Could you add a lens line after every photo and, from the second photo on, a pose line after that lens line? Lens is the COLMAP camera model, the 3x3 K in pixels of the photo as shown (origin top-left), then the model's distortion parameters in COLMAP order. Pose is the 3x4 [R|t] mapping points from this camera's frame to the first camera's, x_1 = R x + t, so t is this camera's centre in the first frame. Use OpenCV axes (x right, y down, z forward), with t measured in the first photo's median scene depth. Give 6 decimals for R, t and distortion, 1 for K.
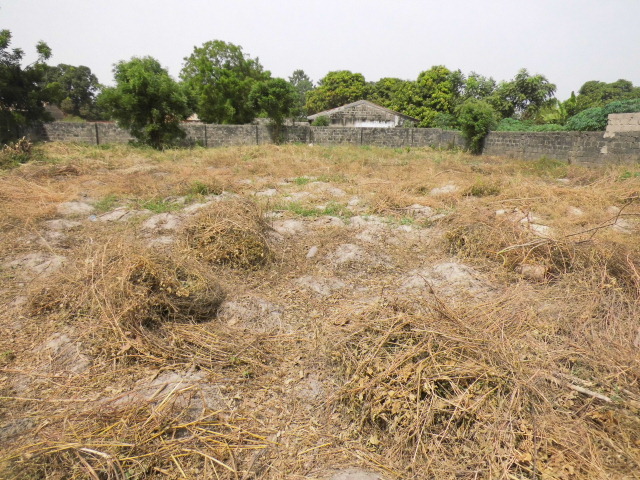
lens RADIAL K [[484.8, 0, 317.6], [0, 484.8, 239.1], [0, 0, 1]] dist [-0.029097, 0.097940]
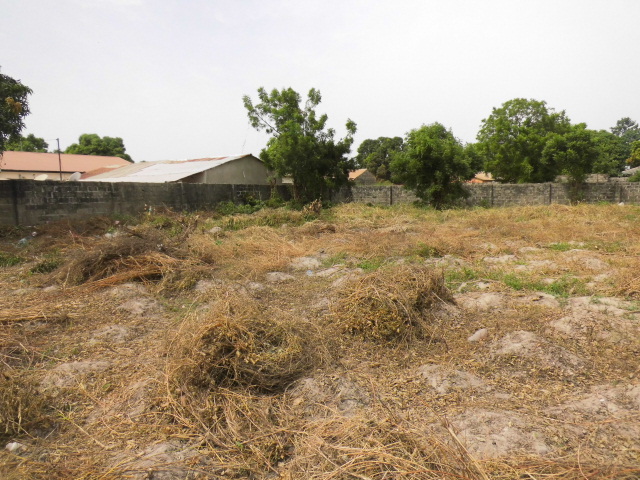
lens RADIAL K [[484.8, 0, 317.6], [0, 484.8, 239.1], [0, 0, 1]] dist [-0.029097, 0.097940]
pose [[0.818856, 0.035095, -0.572925, 0.032486], [-0.104369, 0.990594, -0.088489, -0.004715], [0.564431, 0.132255, 0.814817, 0.022834]]
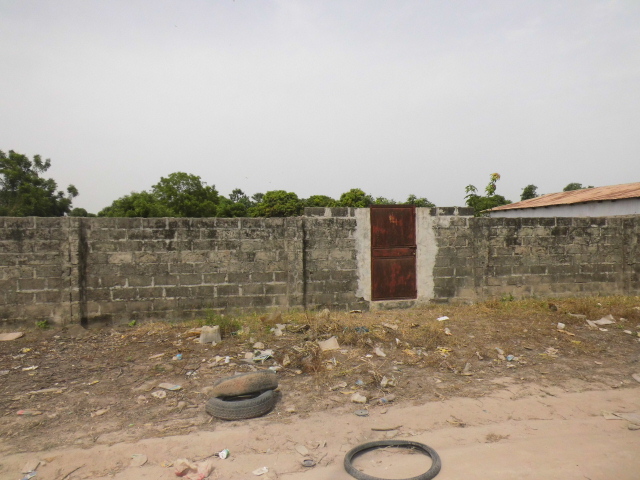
lens RADIAL K [[484.8, 0, 317.6], [0, 484.8, 239.1], [0, 0, 1]] dist [-0.029097, 0.097940]
pose [[0.989407, -0.029943, 0.142048, -0.044453], [0.060135, 0.975134, -0.213302, 0.050463], [-0.132129, 0.219584, 0.966605, -0.241614]]
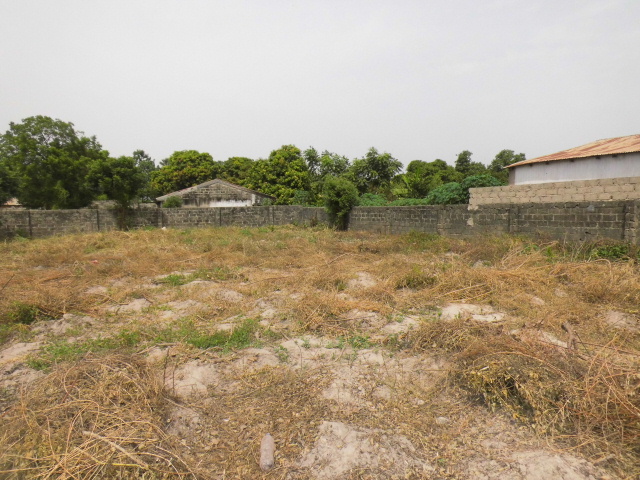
lens RADIAL K [[484.8, 0, 317.6], [0, 484.8, 239.1], [0, 0, 1]] dist [-0.029097, 0.097940]
pose [[0.950603, -0.055479, 0.305412, -0.015186], [0.102457, 0.984836, -0.140002, -0.016997], [-0.293013, 0.164378, 0.941872, 0.062917]]
